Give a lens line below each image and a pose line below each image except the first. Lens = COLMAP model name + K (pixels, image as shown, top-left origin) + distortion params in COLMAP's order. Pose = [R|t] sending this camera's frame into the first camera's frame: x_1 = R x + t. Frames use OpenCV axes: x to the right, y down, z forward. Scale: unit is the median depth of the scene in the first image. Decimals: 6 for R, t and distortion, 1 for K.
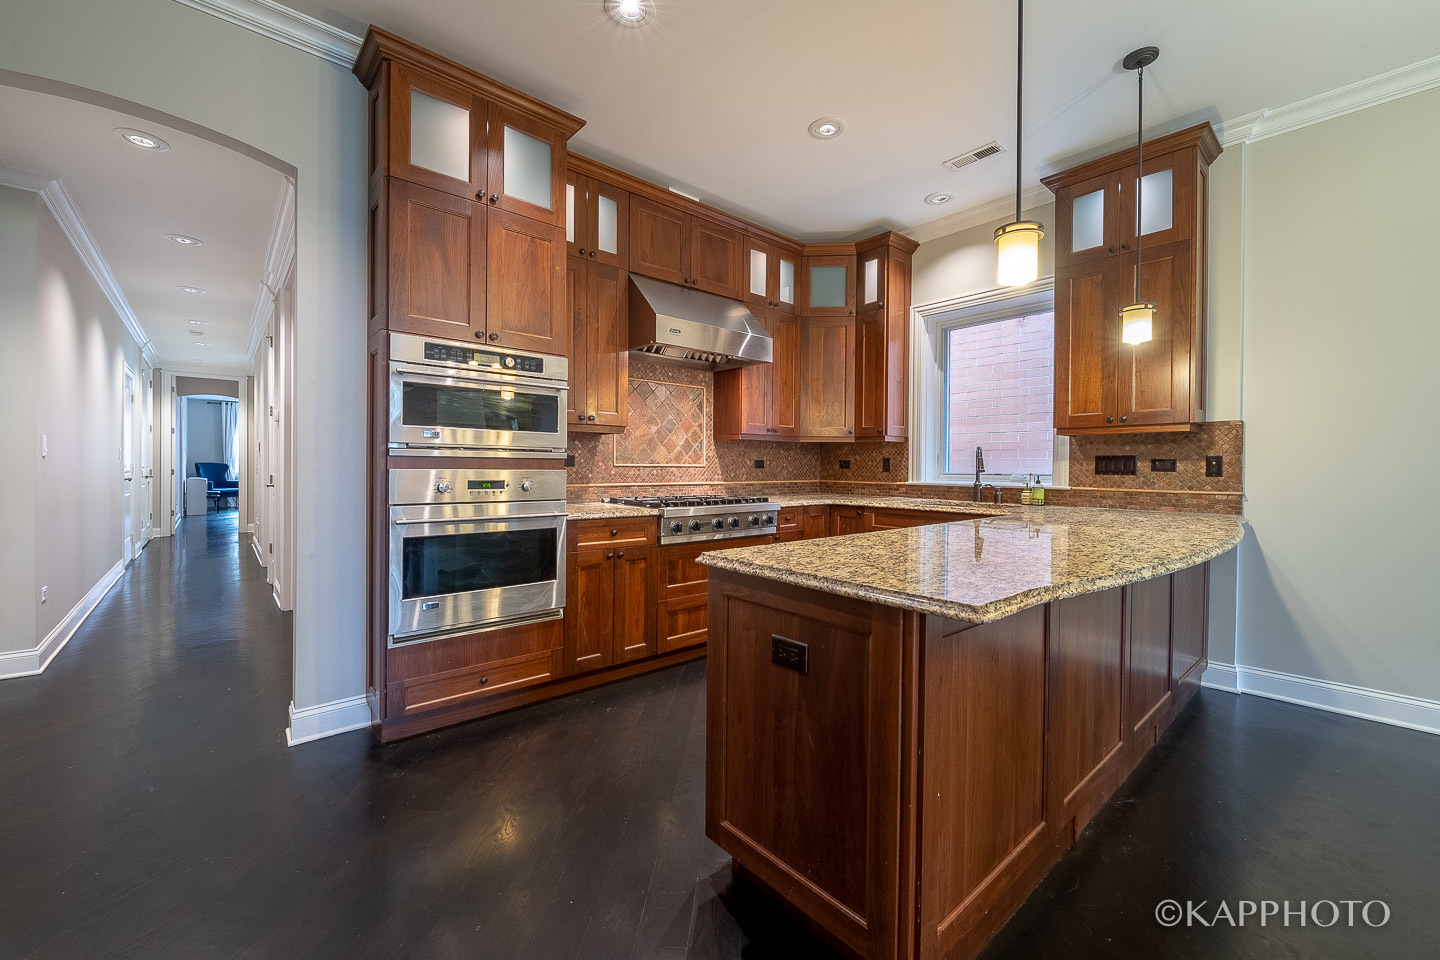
lens RADIAL K [[574.2, 0, 720.6], [0, 574.2, 472.5], [0, 0, 1]] dist [0.000892, -0.000236]
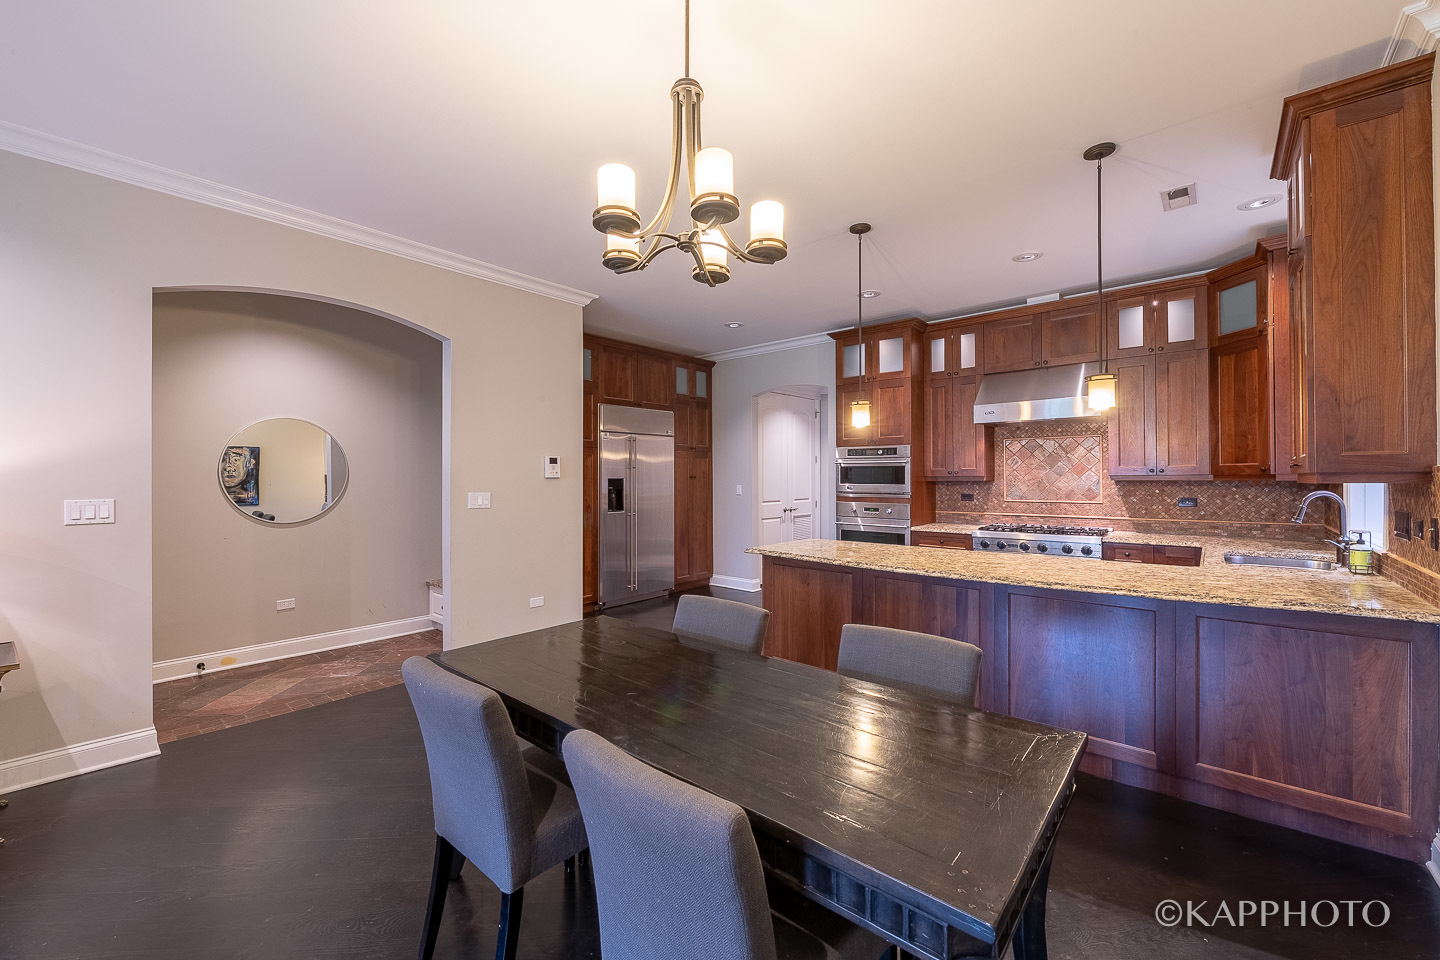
lens RADIAL K [[572.8, 0, 715.6], [0, 572.8, 477.7], [0, 0, 1]] dist [-0.000836, -0.003444]
pose [[0.136407, -0.007659, -0.990623, 1.179582], [-0.006210, 0.999944, -0.008586, -0.055014], [0.990633, 0.007323, 0.136352, 0.082504]]
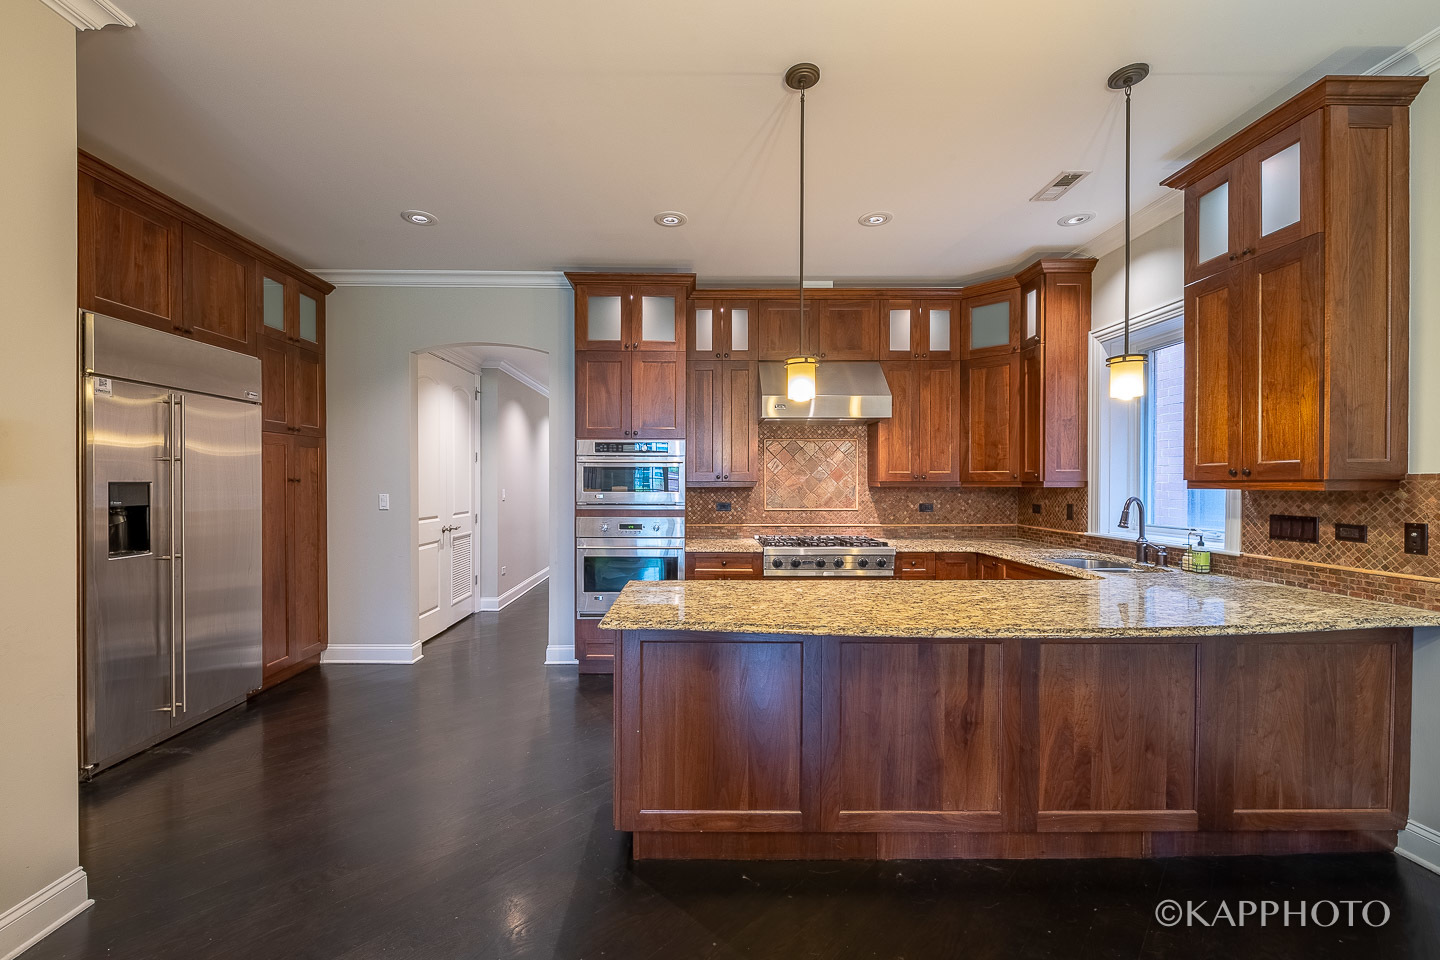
lens RADIAL K [[588.5, 0, 699.2], [0, 588.5, 489.6], [0, 0, 1]] dist [-0.001336, -0.000417]
pose [[0.760289, 0.001515, -0.649583, 0.562230], [-0.002811, 0.999996, -0.000958, -0.056981], [0.649579, 0.002554, 0.760290, -0.081253]]
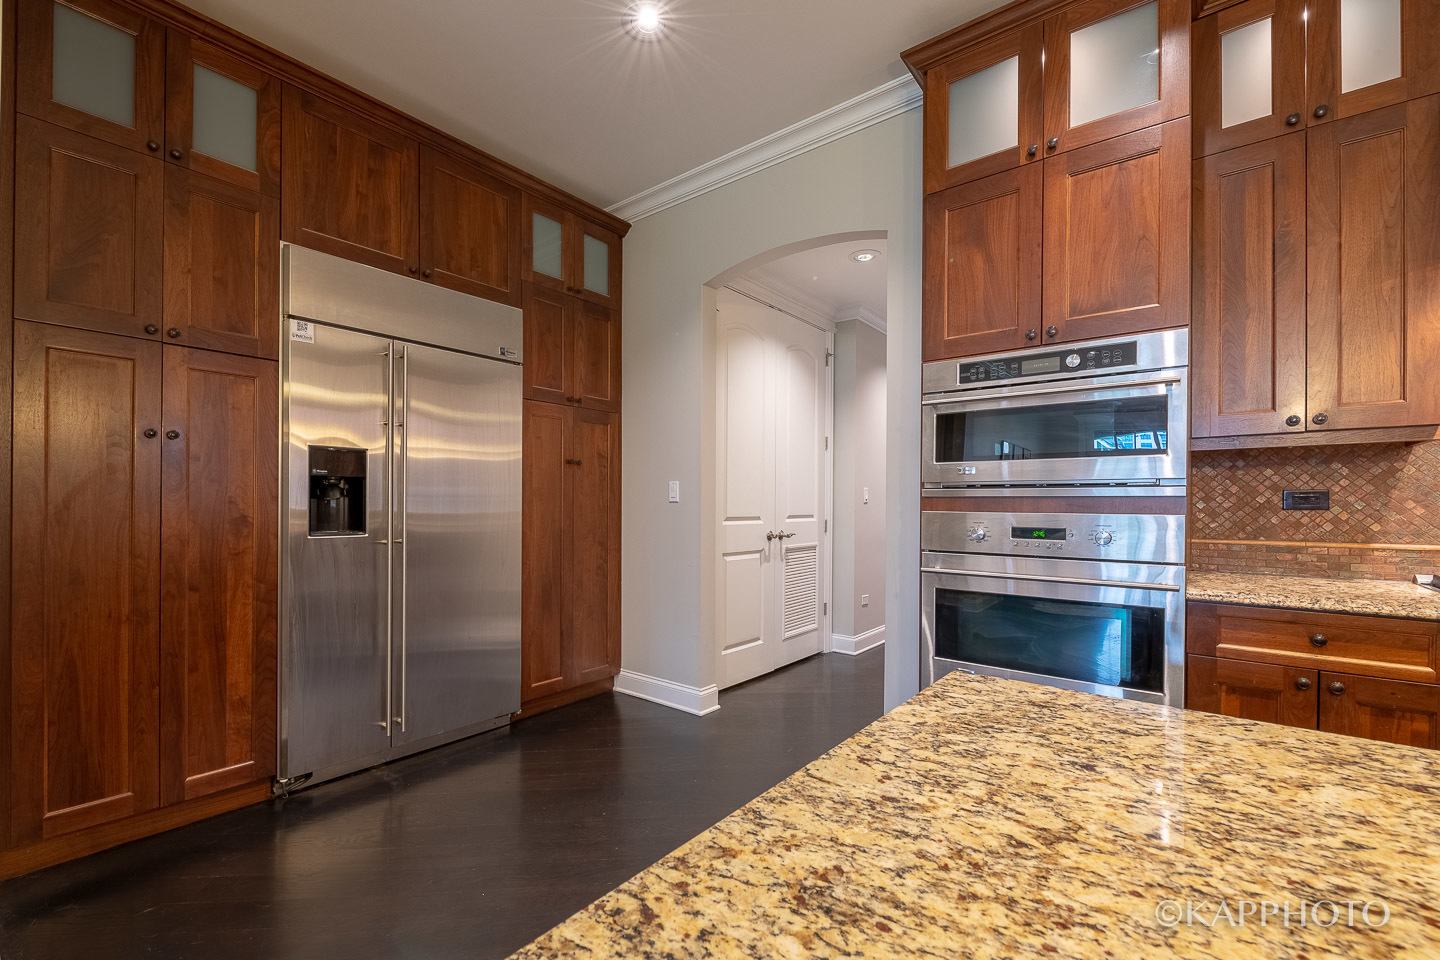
lens RADIAL K [[612.4, 0, 696.3], [0, 612.4, 507.4], [0, 0, 1]] dist [-0.001239, -0.000593]
pose [[0.162378, -0.003042, -0.986724, 0.215428], [-0.014828, 0.999875, -0.005522, -0.000981], [0.986617, 0.015528, 0.162313, 0.306320]]
